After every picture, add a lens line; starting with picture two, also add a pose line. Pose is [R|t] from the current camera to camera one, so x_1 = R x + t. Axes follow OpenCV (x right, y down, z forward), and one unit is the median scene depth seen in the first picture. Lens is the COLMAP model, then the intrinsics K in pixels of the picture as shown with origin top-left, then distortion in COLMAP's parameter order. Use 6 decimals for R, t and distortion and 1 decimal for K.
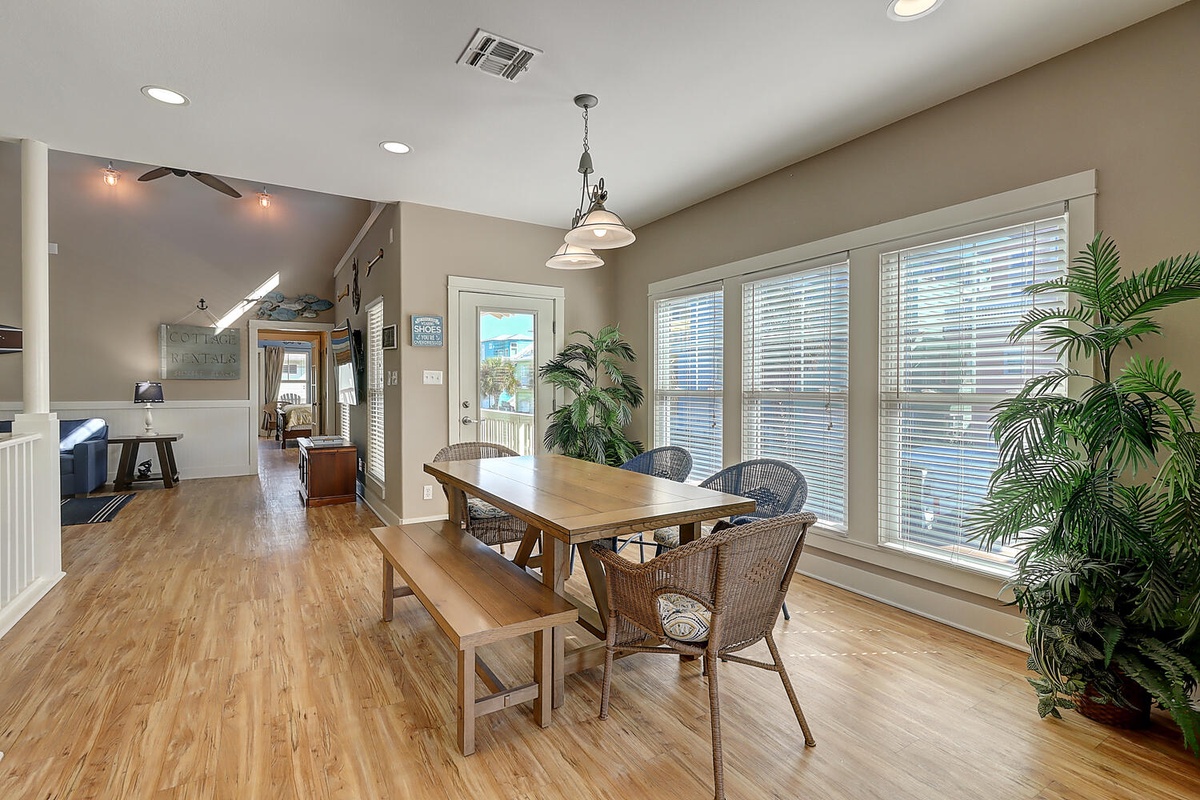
lens RADIAL K [[553.4, 0, 596.7], [0, 553.4, 391.8], [0, 0, 1]] dist [-0.003368, -0.000456]
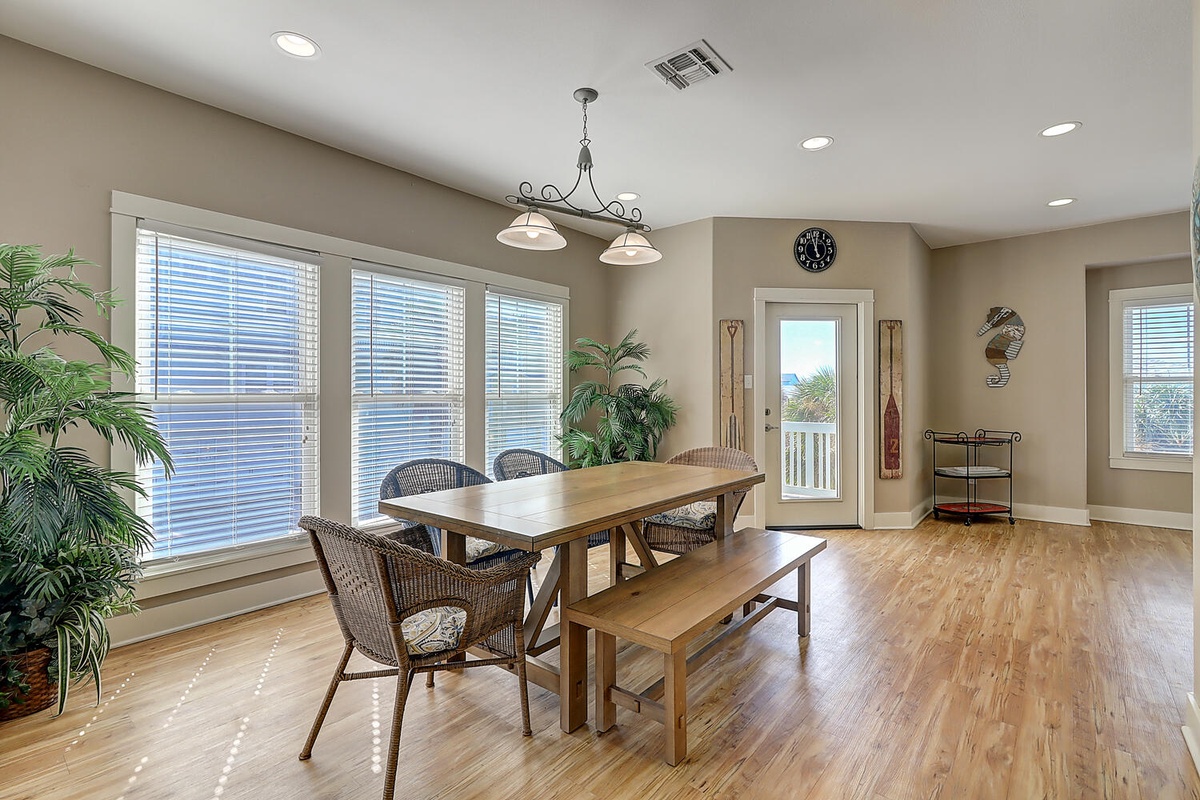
lens RADIAL K [[553.5, 0, 603.5], [0, 553.5, 389.6], [0, 0, 1]] dist [-0.000163, -0.000325]
pose [[-0.322901, 0.006252, 0.946412, -1.047652], [0.005966, 0.999972, -0.004570, -0.002310], [-0.946414, 0.004171, -0.322929, 1.418987]]
